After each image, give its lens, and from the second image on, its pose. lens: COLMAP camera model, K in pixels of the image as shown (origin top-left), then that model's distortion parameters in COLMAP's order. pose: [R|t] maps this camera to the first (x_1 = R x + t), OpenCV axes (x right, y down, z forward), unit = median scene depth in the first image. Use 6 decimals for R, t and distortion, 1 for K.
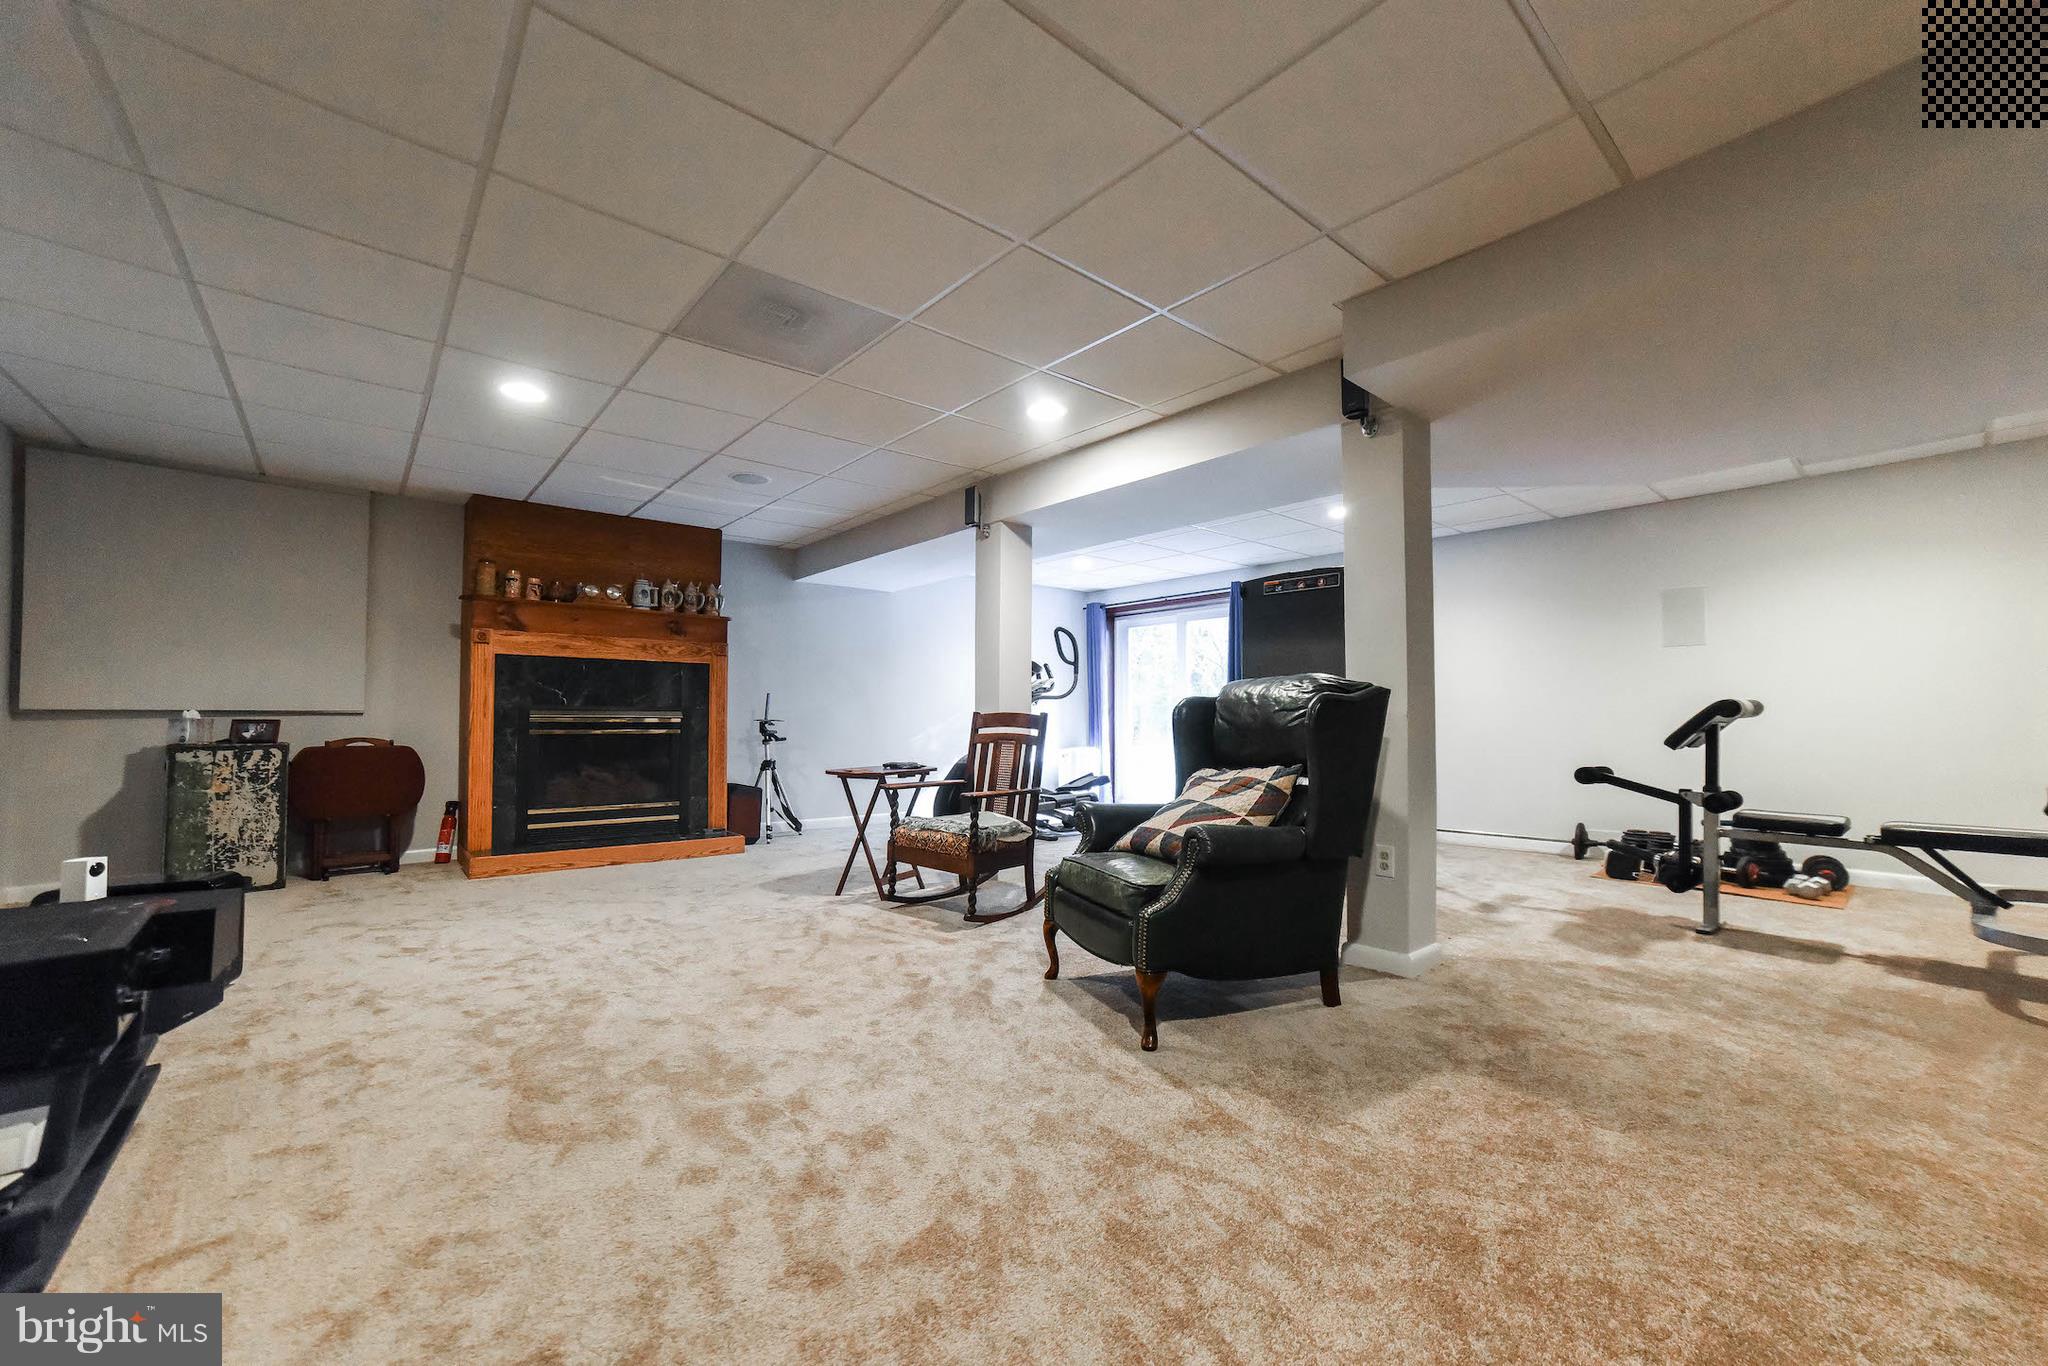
lens RADIAL K [[803.2, 0, 1036.6], [0, 803.2, 698.9], [0, 0, 1]] dist [-0.066288, 0.030899]
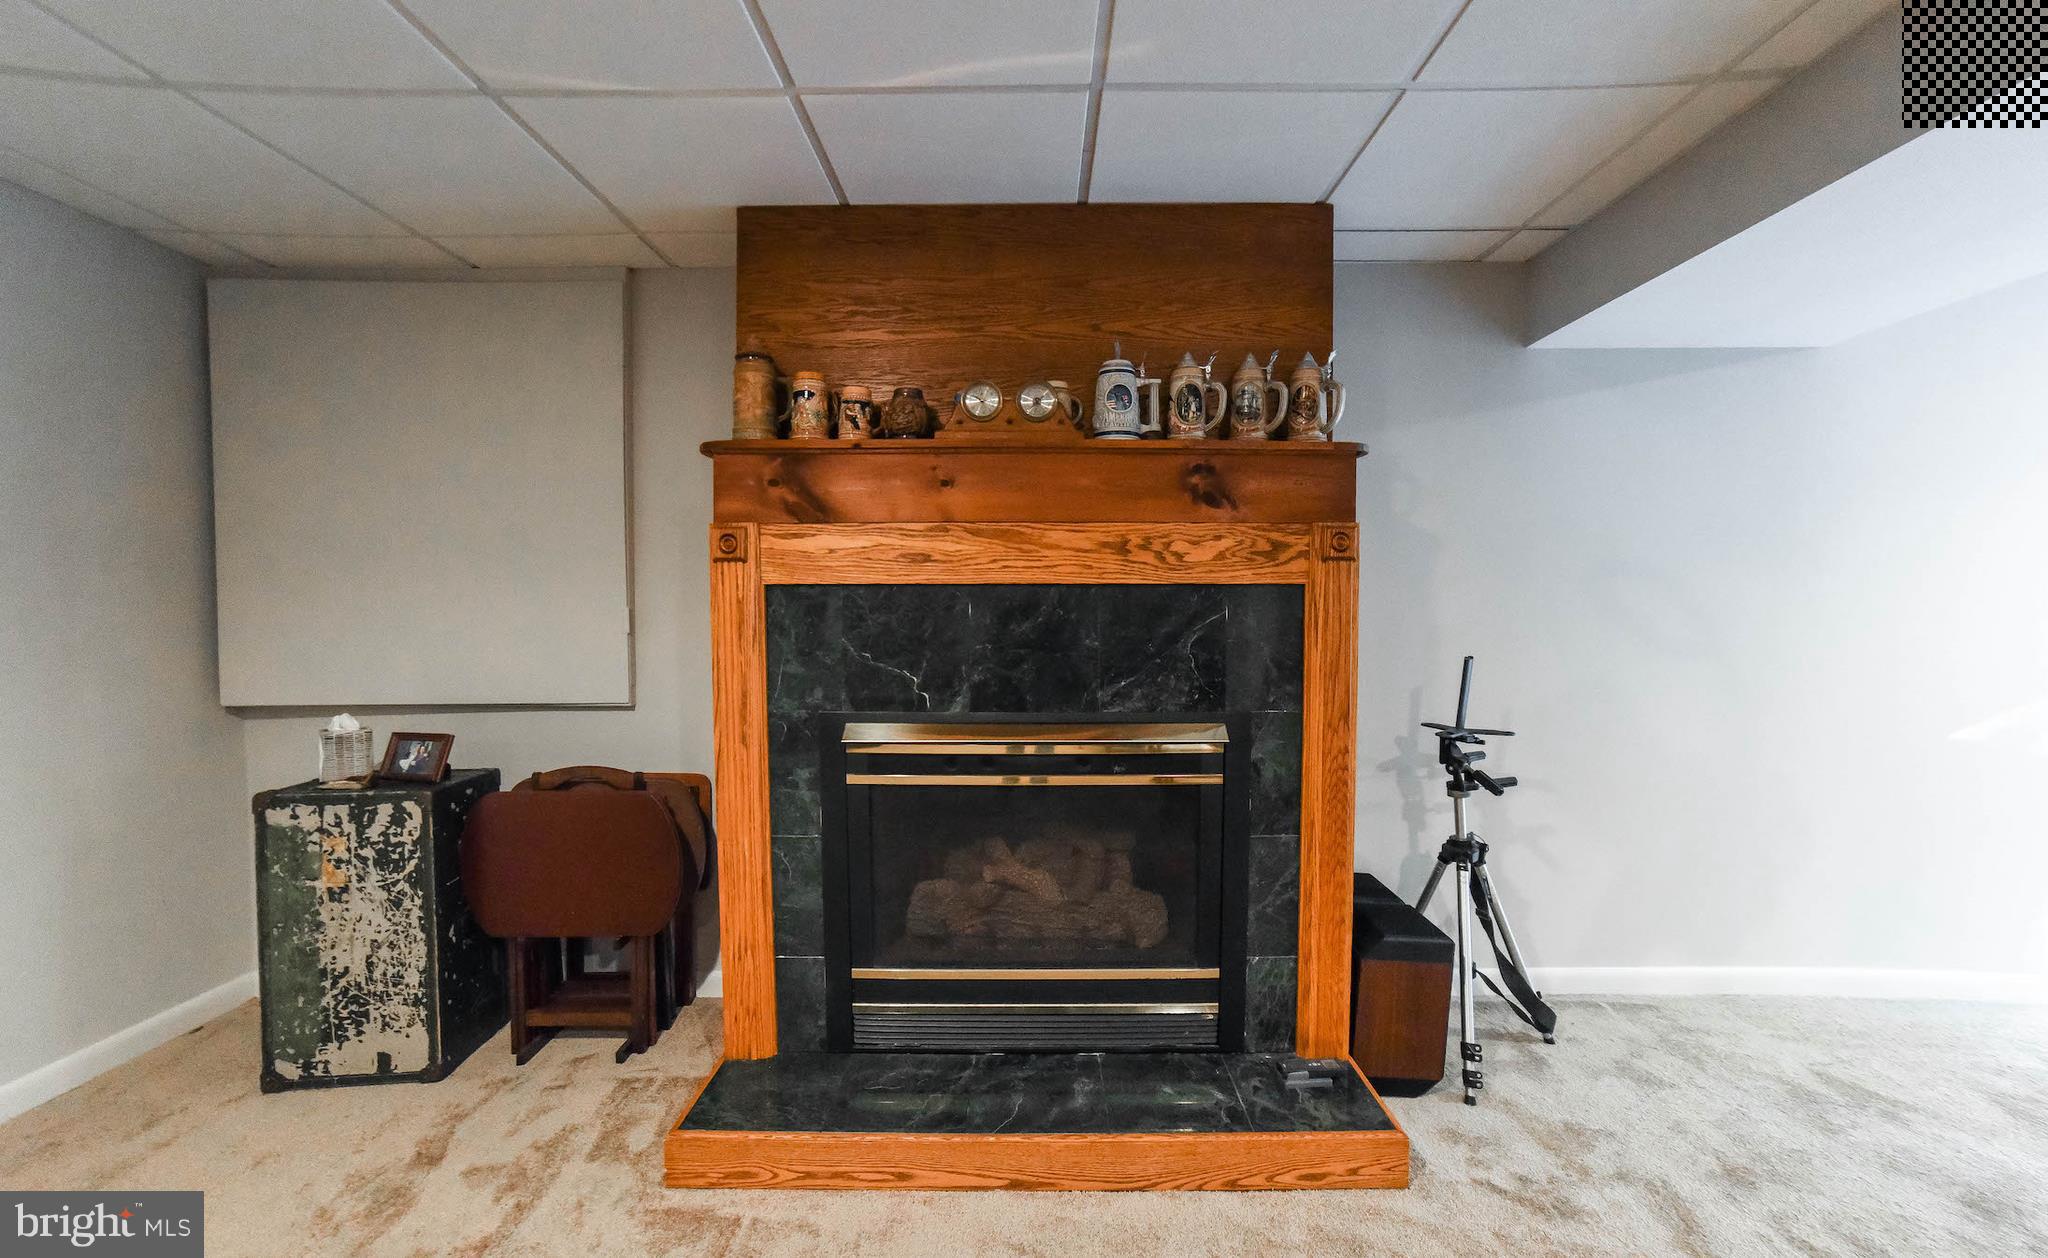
lens RADIAL K [[866.9, 0, 1018.6], [0, 866.9, 650.2], [0, 0, 1]] dist [-0.050067, 0.038319]
pose [[0.749682, 0.024393, -0.661348, -0.316333], [0.021114, 0.997930, 0.060741, -0.050534], [0.661461, -0.059501, 0.747616, 0.787036]]
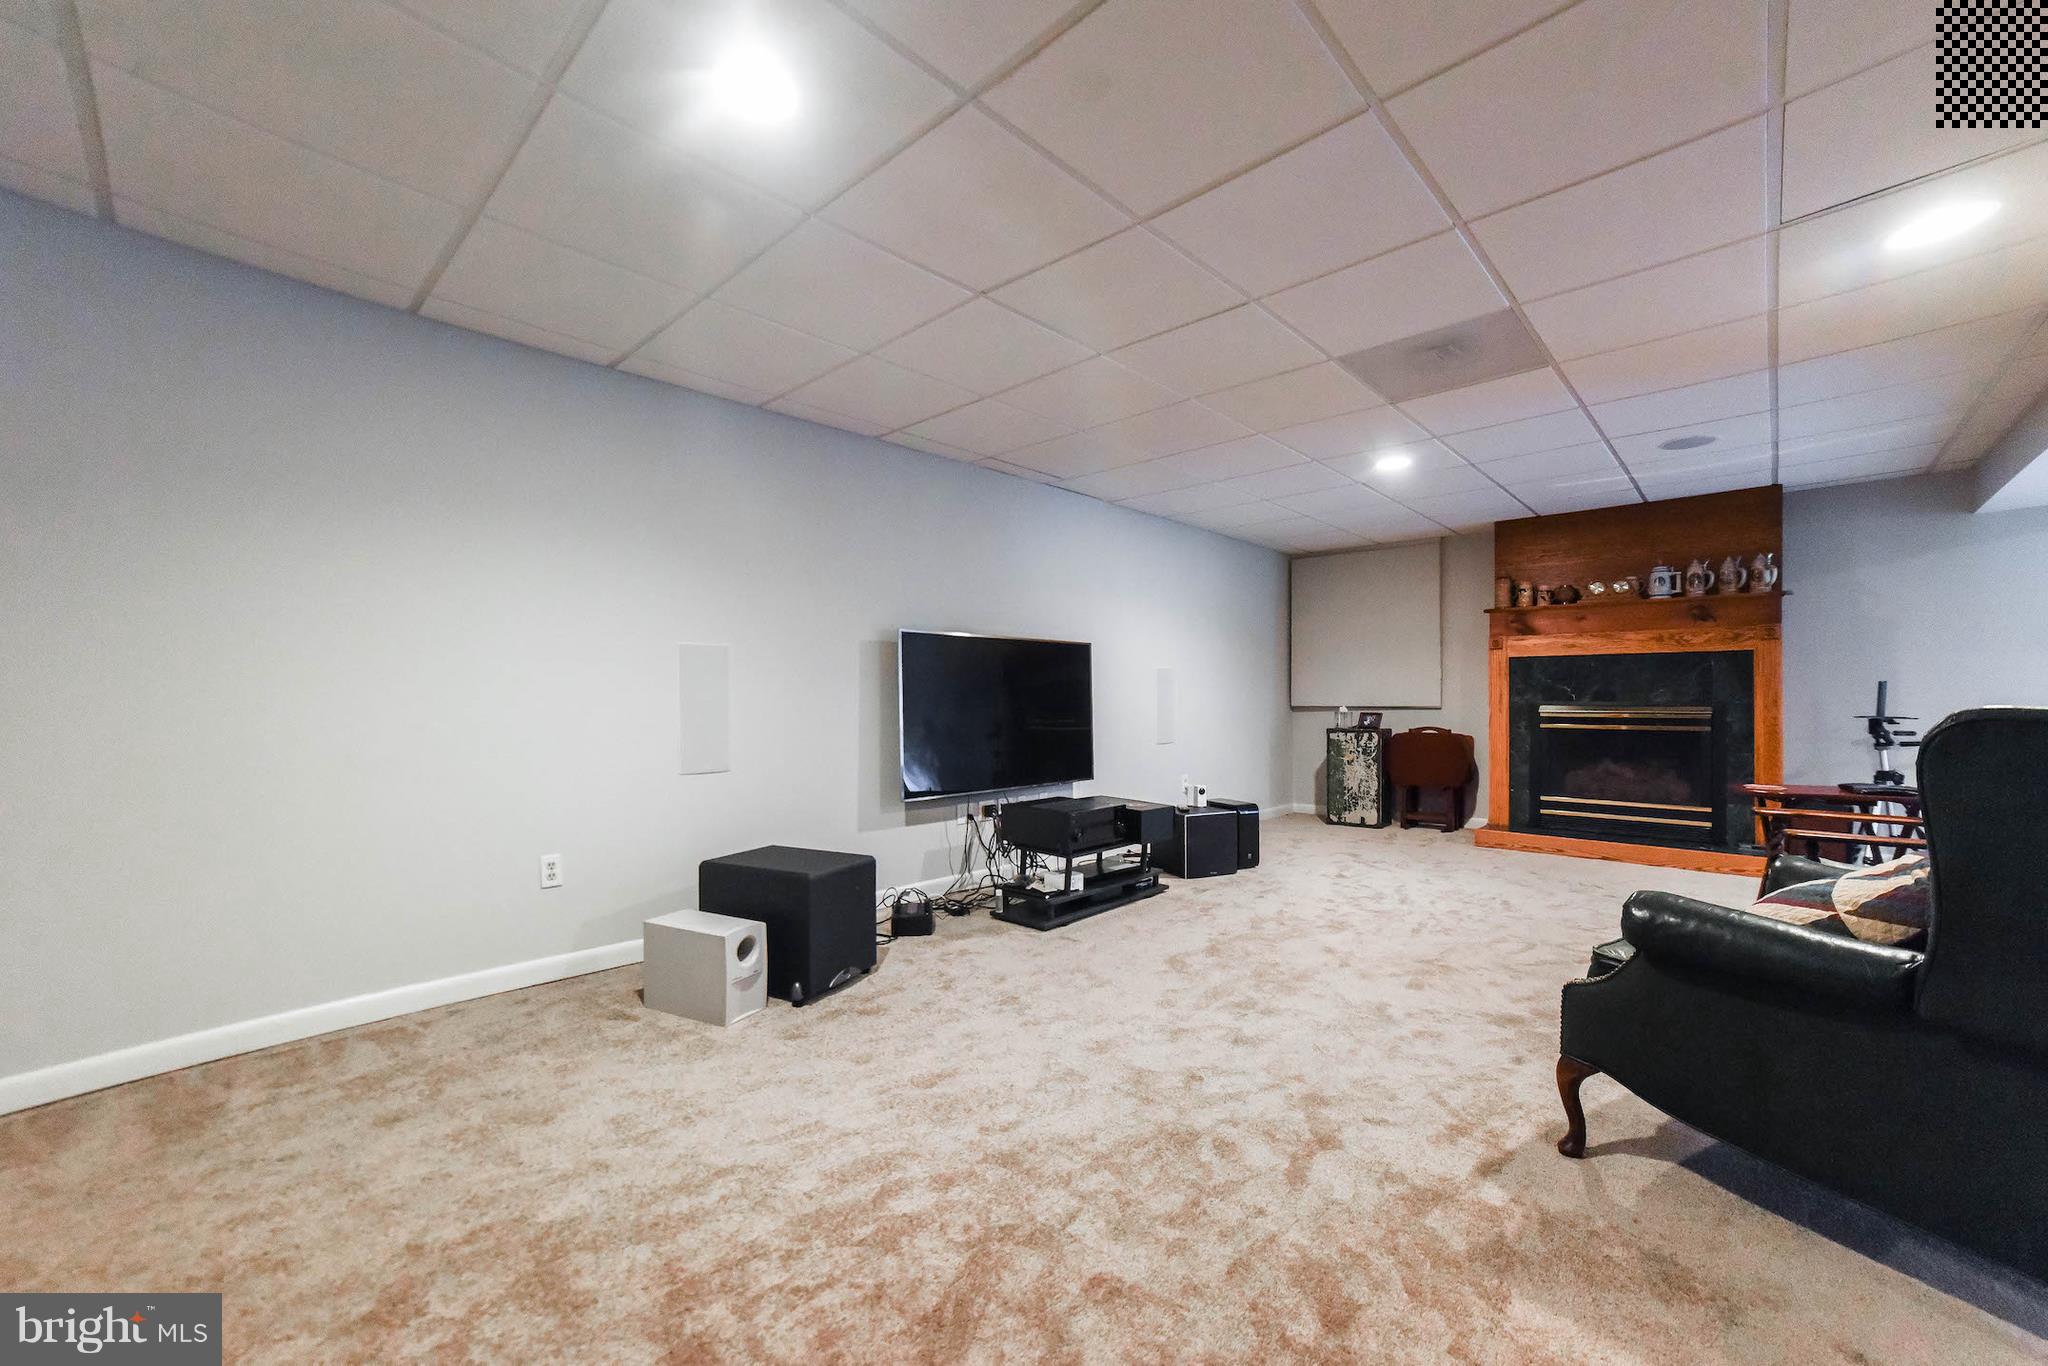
lens RADIAL K [[803.2, 0, 1036.6], [0, 803.2, 698.9], [0, 0, 1]] dist [-0.066288, 0.030899]
pose [[0.113313, -0.004071, -0.993551, 0.399938], [0.026800, 0.999640, -0.001040, -0.014334], [0.993198, -0.026509, 0.113382, 0.181288]]
